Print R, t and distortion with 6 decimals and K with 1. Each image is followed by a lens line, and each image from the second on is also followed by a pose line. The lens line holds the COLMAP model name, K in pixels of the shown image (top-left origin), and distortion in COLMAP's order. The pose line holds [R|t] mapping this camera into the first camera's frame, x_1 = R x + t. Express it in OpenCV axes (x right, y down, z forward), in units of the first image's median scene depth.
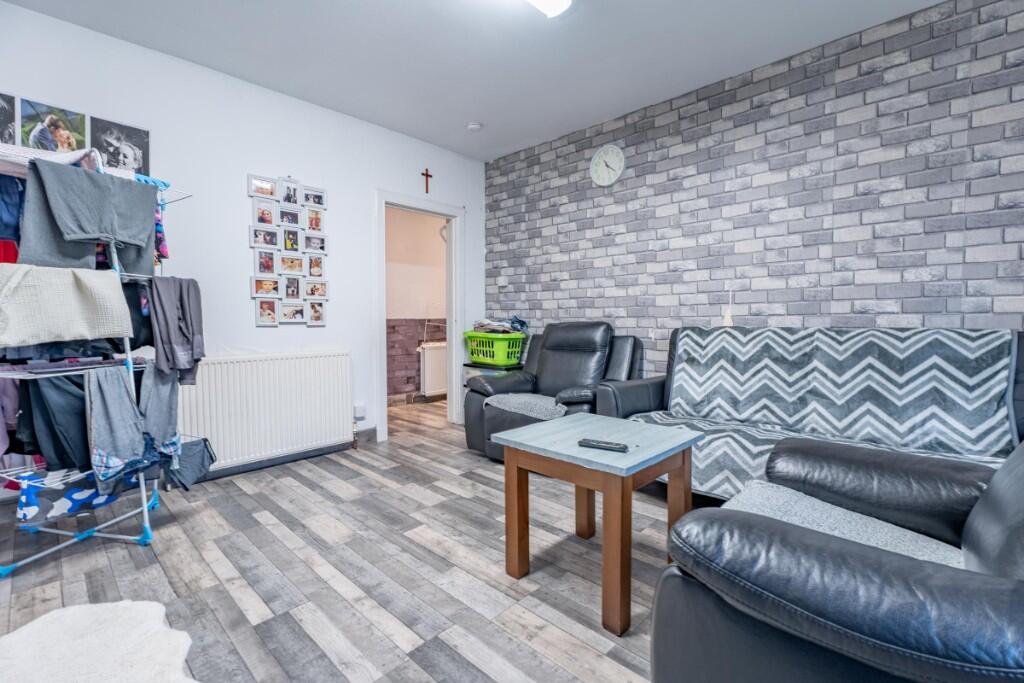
lens RADIAL K [[456.6, 0, 513.3], [0, 456.6, 340.2], [0, 0, 1]] dist [0.001555, -0.000050]
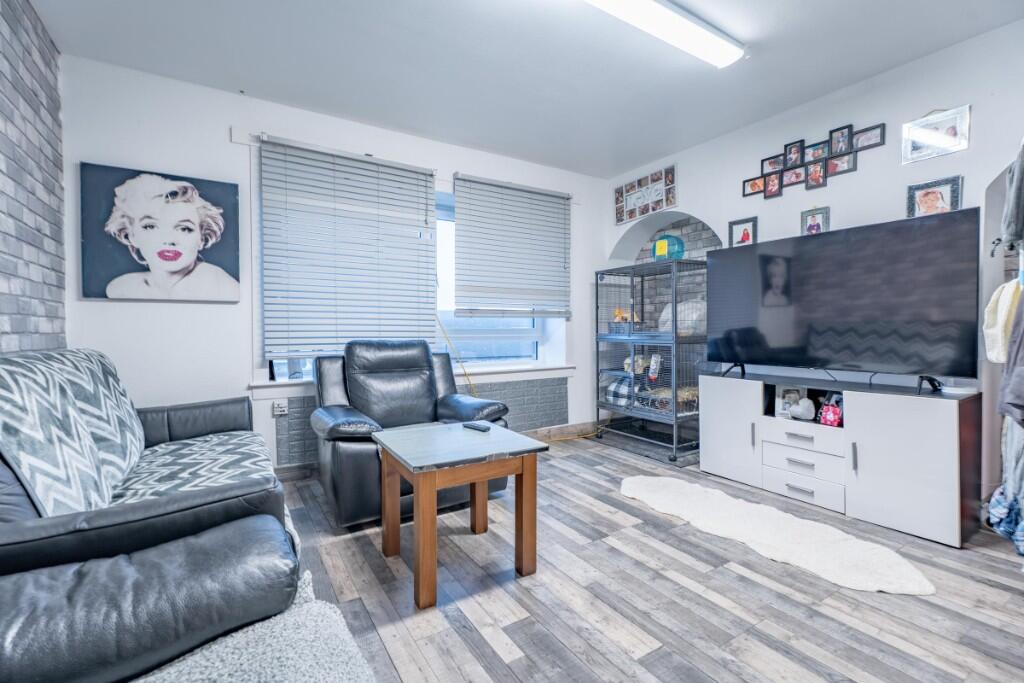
lens RADIAL K [[456.6, 0, 517.8], [0, 456.6, 338.8], [0, 0, 1]] dist [0.001555, -0.000050]
pose [[-0.970766, 0.001525, 0.240021, -0.247816], [0.015583, 0.998271, 0.056683, -0.109560], [-0.239520, 0.058766, -0.969111, 2.148441]]
